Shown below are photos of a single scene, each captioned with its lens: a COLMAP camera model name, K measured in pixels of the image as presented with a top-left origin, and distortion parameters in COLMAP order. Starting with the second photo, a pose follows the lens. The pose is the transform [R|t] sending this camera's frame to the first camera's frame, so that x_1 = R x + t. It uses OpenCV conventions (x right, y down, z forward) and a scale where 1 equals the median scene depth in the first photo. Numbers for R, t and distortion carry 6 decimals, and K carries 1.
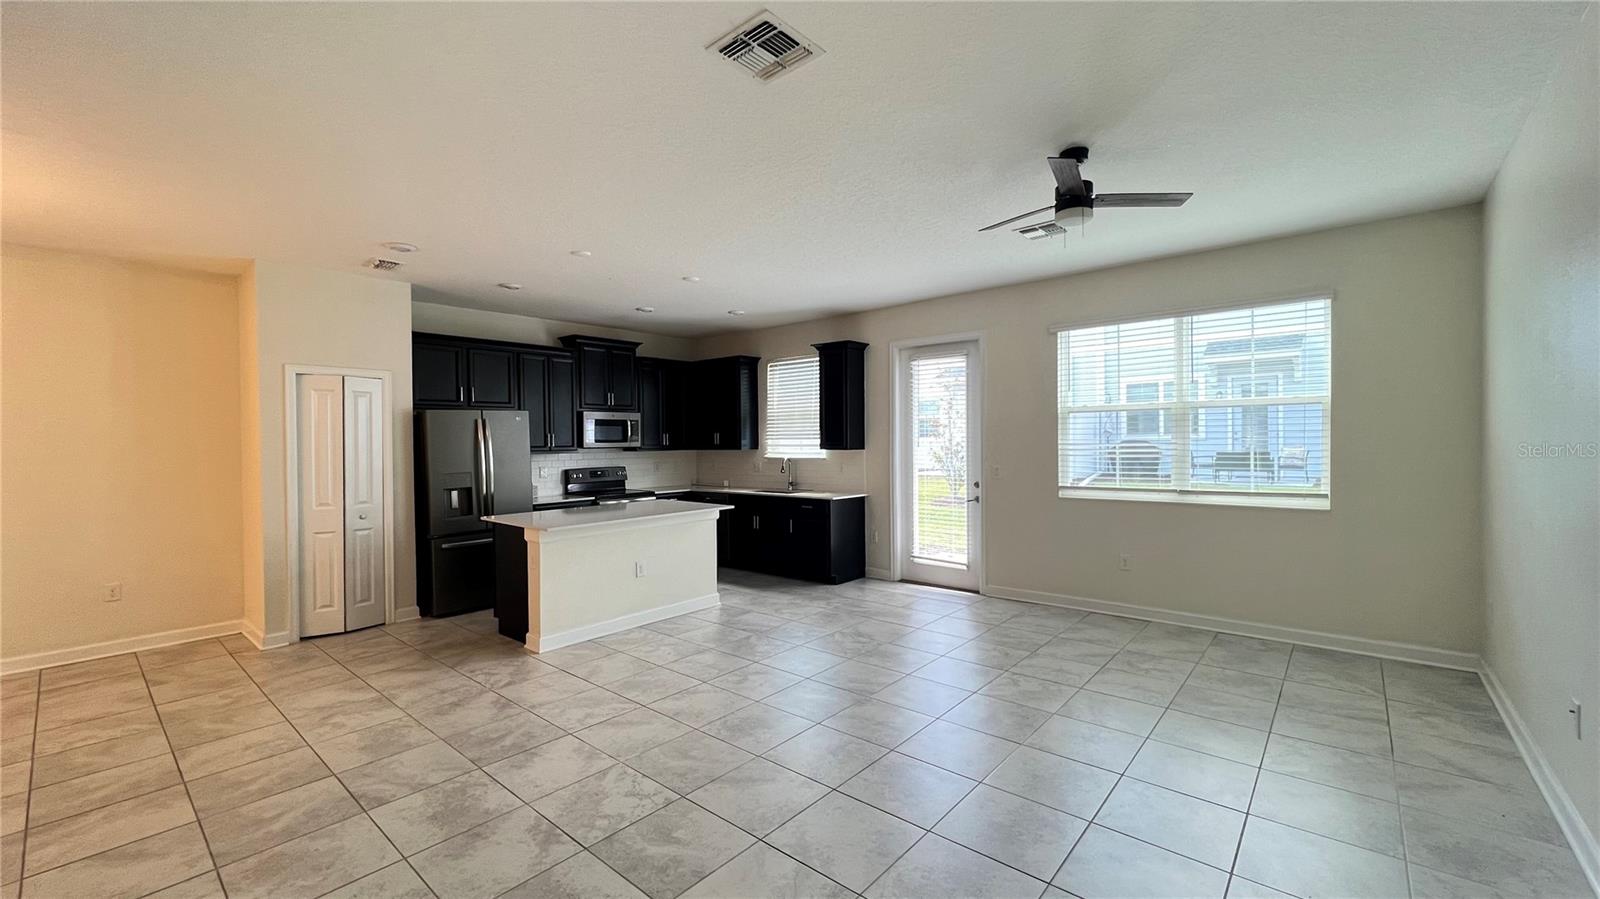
lens RADIAL K [[639.0, 0, 794.2], [0, 639.0, 447.7], [0, 0, 1]] dist [0.000235, -0.000113]
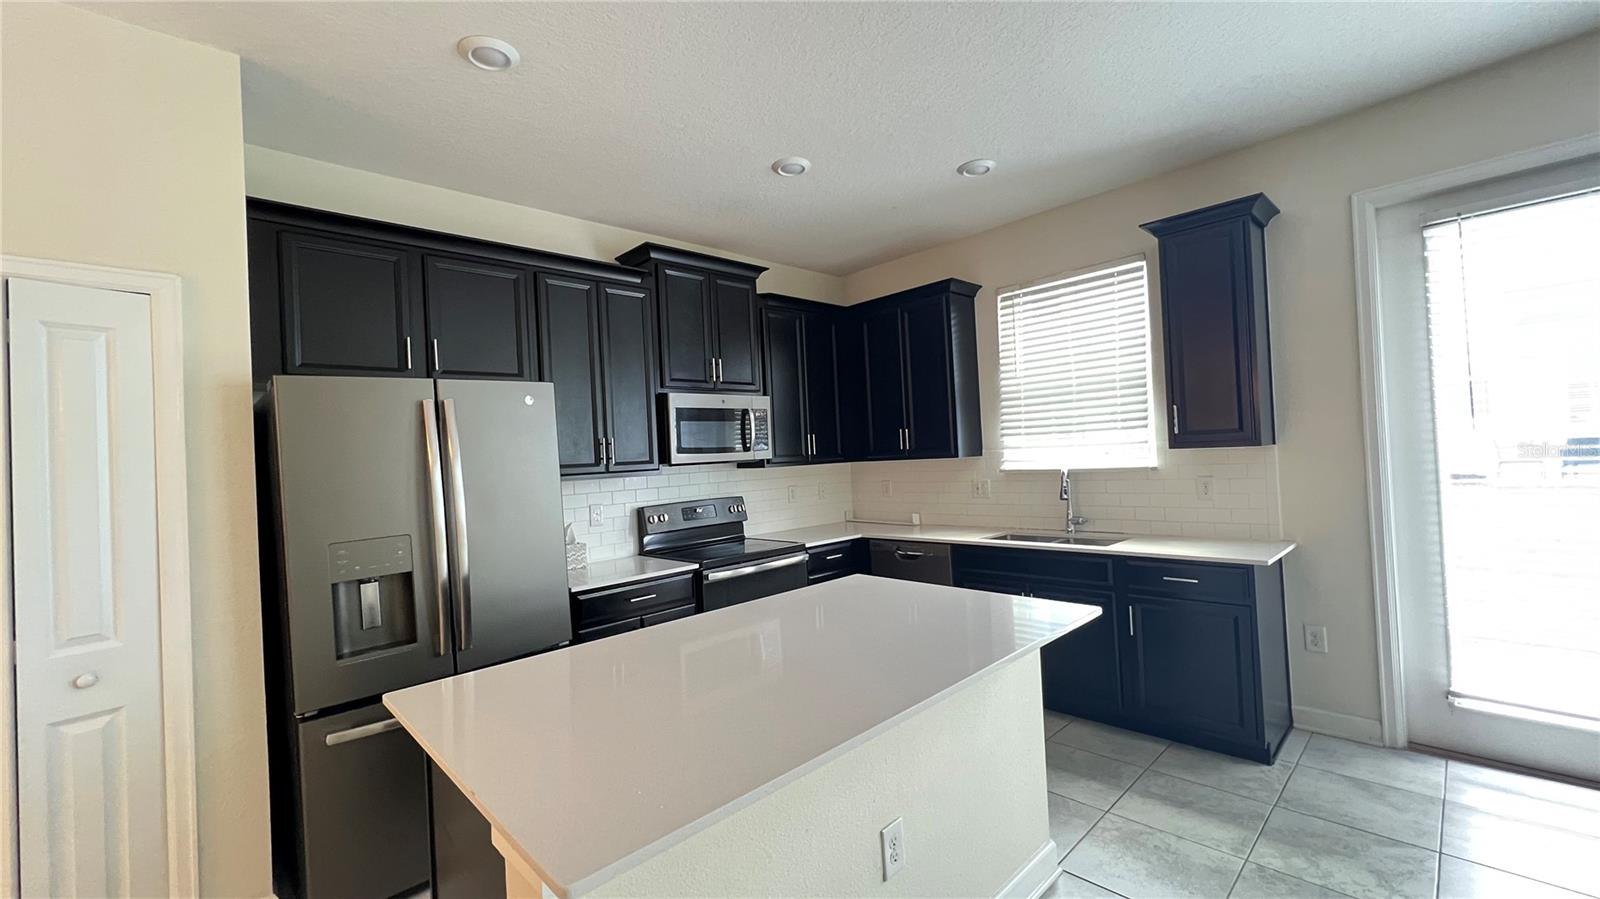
lens RADIAL K [[639.0, 0, 794.2], [0, 639.0, 447.7], [0, 0, 1]] dist [0.000235, -0.000113]
pose [[0.994631, -0.040883, -0.095070, -0.211339], [0.038776, 0.998962, -0.023910, 0.003324], [0.095949, 0.020095, 0.995183, 0.579432]]
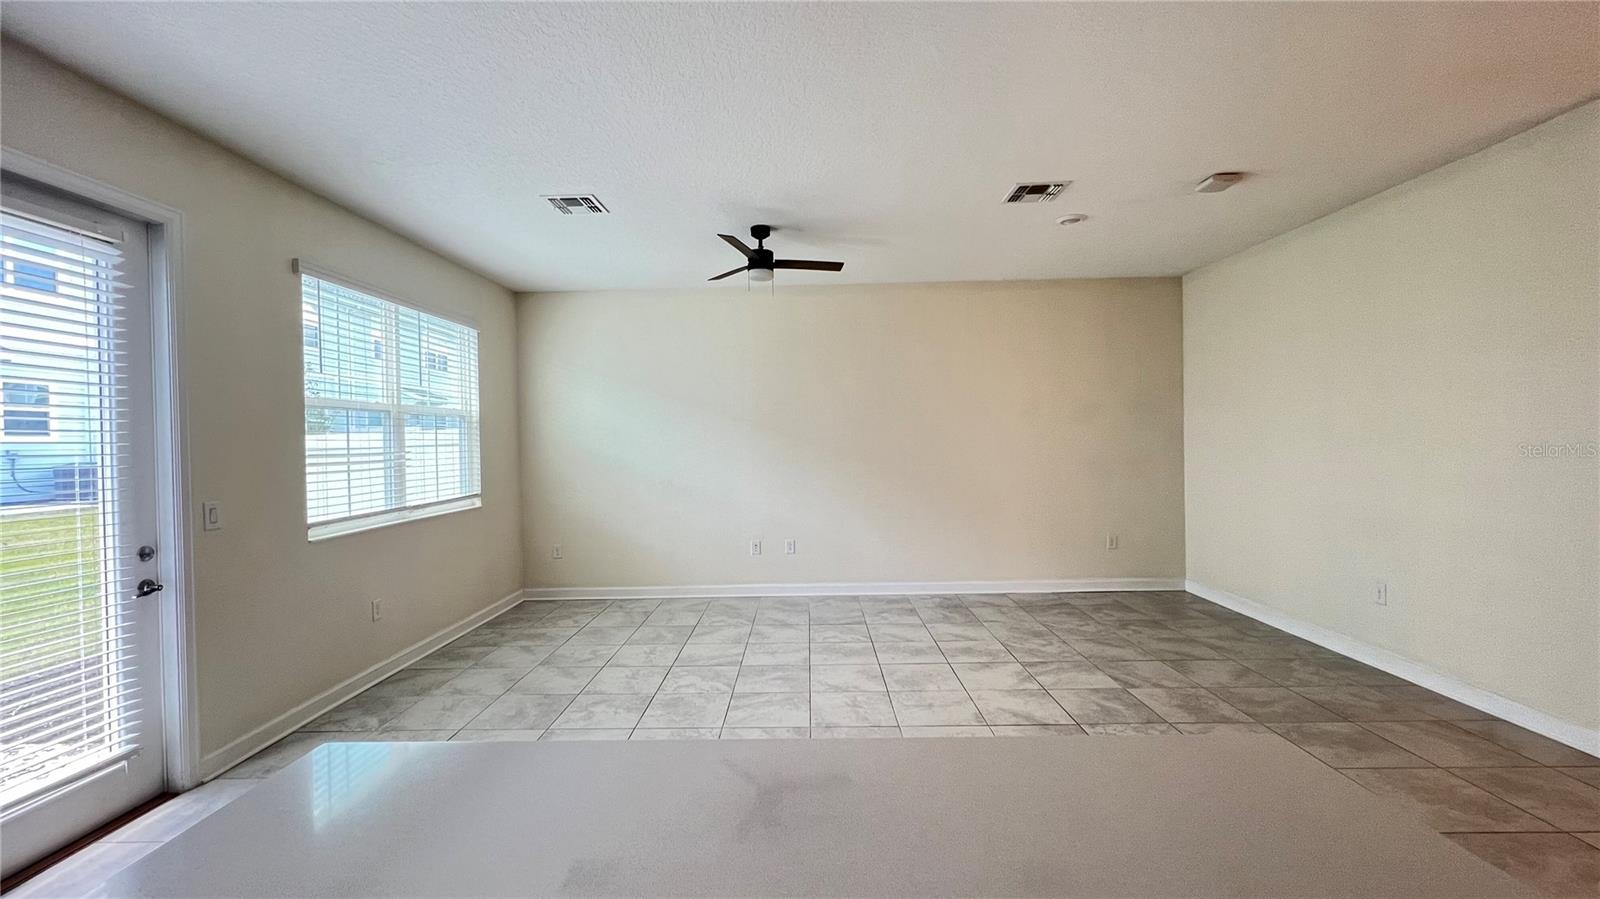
lens RADIAL K [[639.0, 0, 794.2], [0, 639.0, 447.7], [0, 0, 1]] dist [0.000235, -0.000113]
pose [[-0.641428, 0.015450, 0.767027, -0.329888], [0.035031, 0.999344, 0.009165, -0.002168], [-0.766383, 0.032749, -0.641549, 0.938156]]
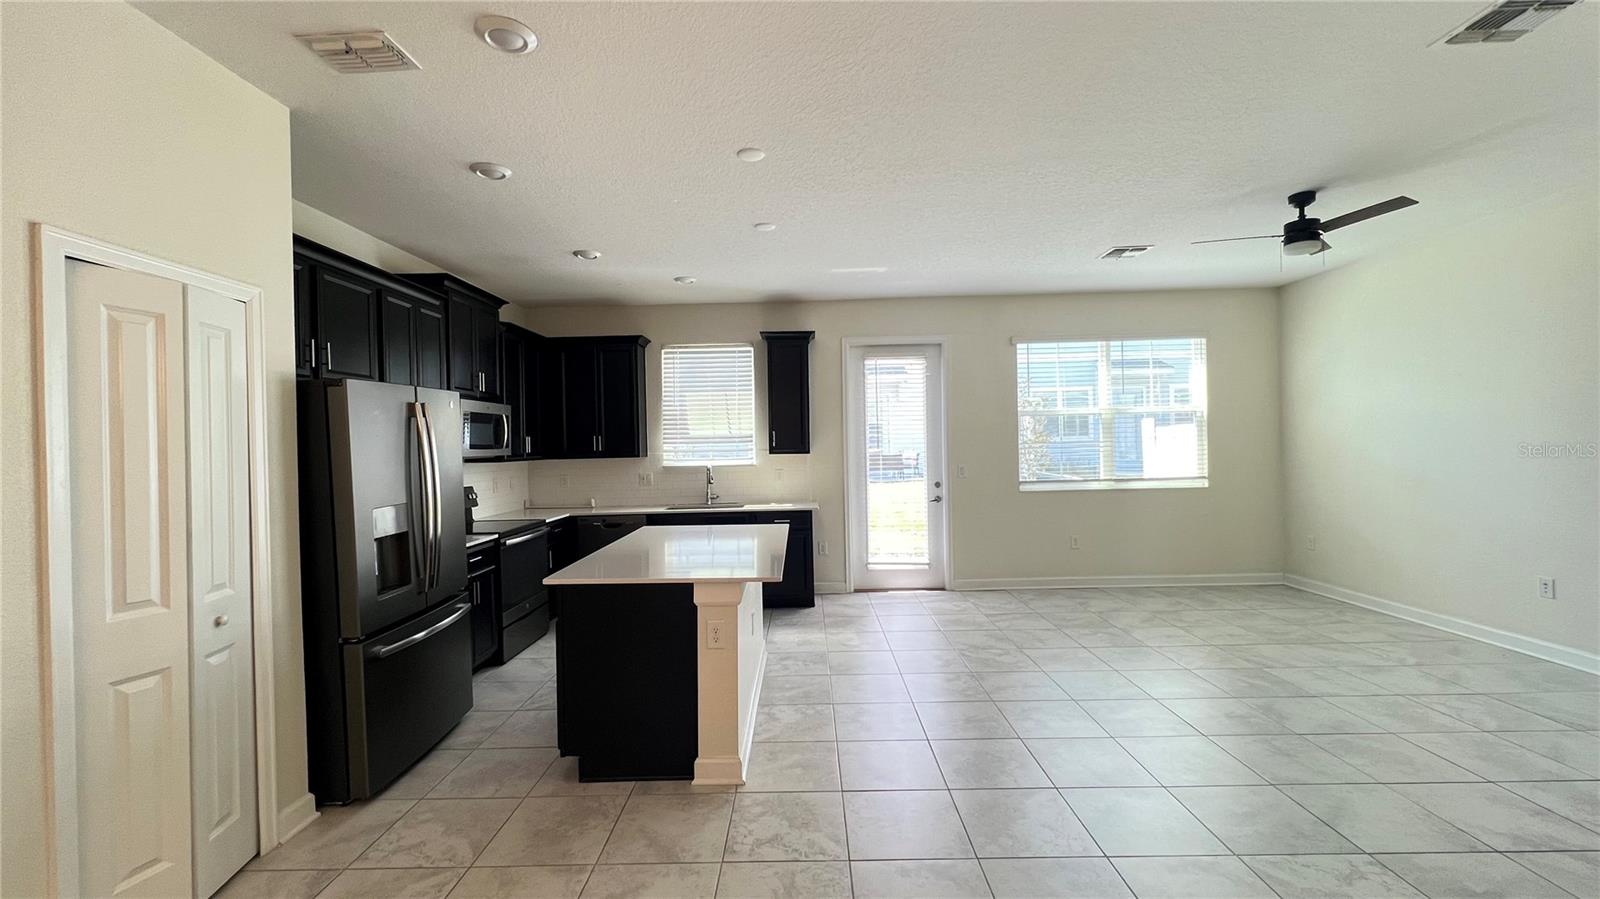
lens RADIAL K [[639.0, 0, 794.2], [0, 639.0, 447.7], [0, 0, 1]] dist [0.000235, -0.000113]
pose [[0.764591, -0.008763, 0.644457, -0.553033], [0.020290, 0.999739, -0.010478, 0.004593], [-0.644197, 0.021088, 0.764569, 0.360431]]
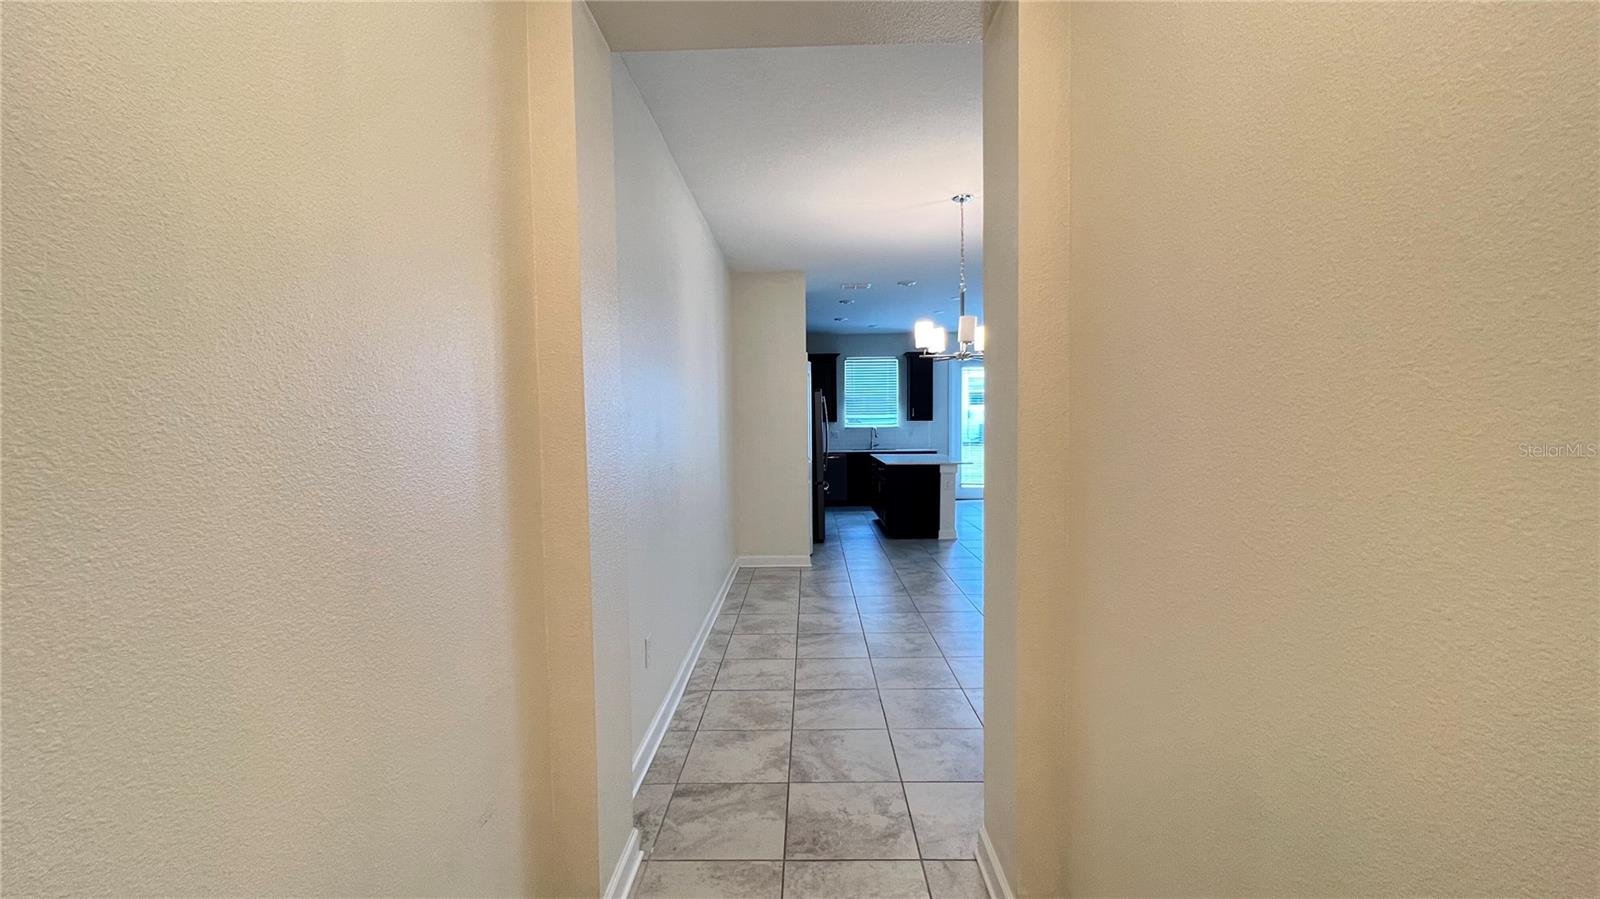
lens RADIAL K [[639.0, 0, 794.2], [0, 639.0, 447.7], [0, 0, 1]] dist [0.000235, -0.000113]
pose [[0.767150, -0.025024, 0.640979, -1.302340], [0.010485, 0.999594, 0.026476, 0.027035], [-0.641382, -0.013590, 0.767102, 0.004824]]
